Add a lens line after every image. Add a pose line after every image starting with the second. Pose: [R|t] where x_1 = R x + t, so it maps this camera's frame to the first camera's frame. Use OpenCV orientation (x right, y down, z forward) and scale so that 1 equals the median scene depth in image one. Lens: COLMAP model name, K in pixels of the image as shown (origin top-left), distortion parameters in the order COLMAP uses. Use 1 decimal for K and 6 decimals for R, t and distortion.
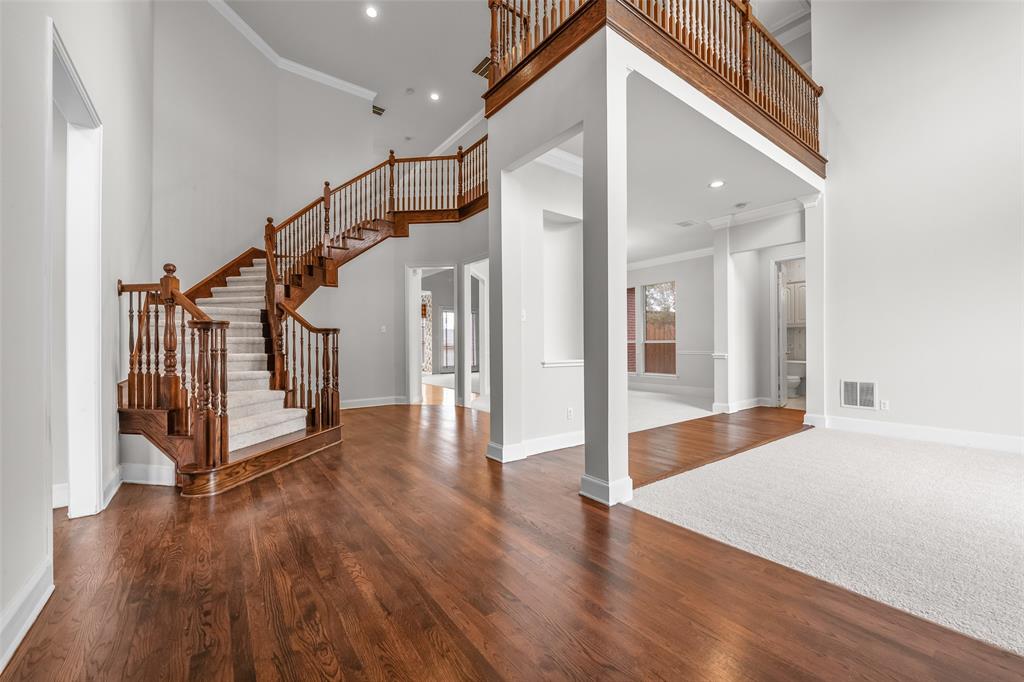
lens RADIAL K [[405.9, 0, 514.0], [0, 405.9, 342.2], [0, 0, 1]] dist [0.001450, -0.003167]
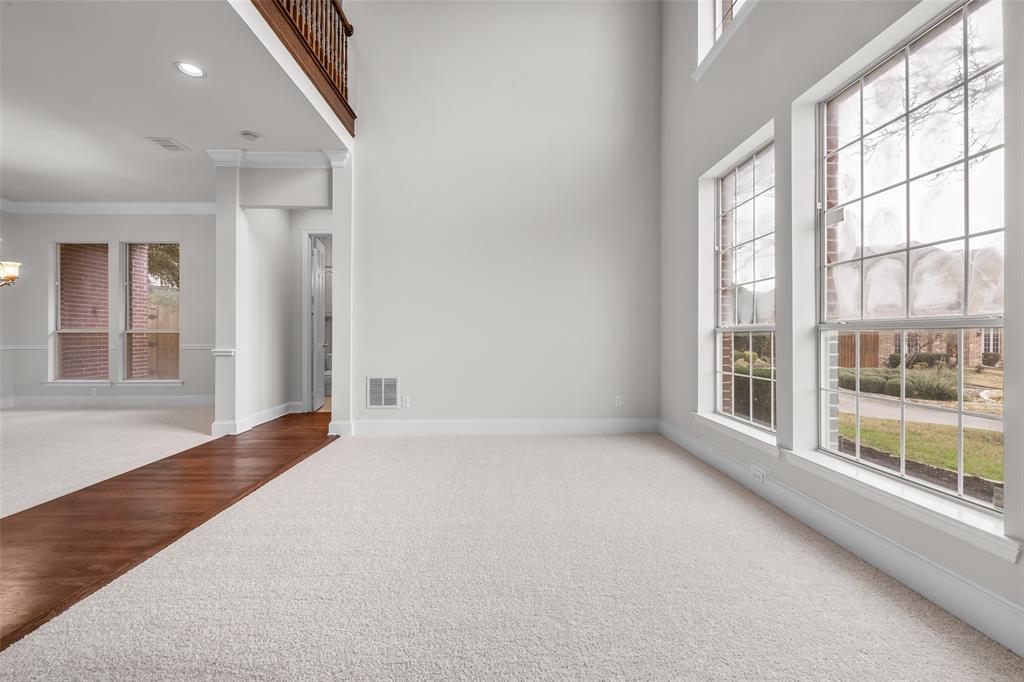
lens RADIAL K [[458.5, 0, 516.9], [0, 458.5, 335.7], [0, 0, 1]] dist [0.000585, -0.014755]
pose [[0.578755, 0.002160, 0.815499, 0.179153], [-0.006942, 0.999973, 0.002278, 0.001560], [-0.815472, -0.006980, 0.578754, 0.164109]]
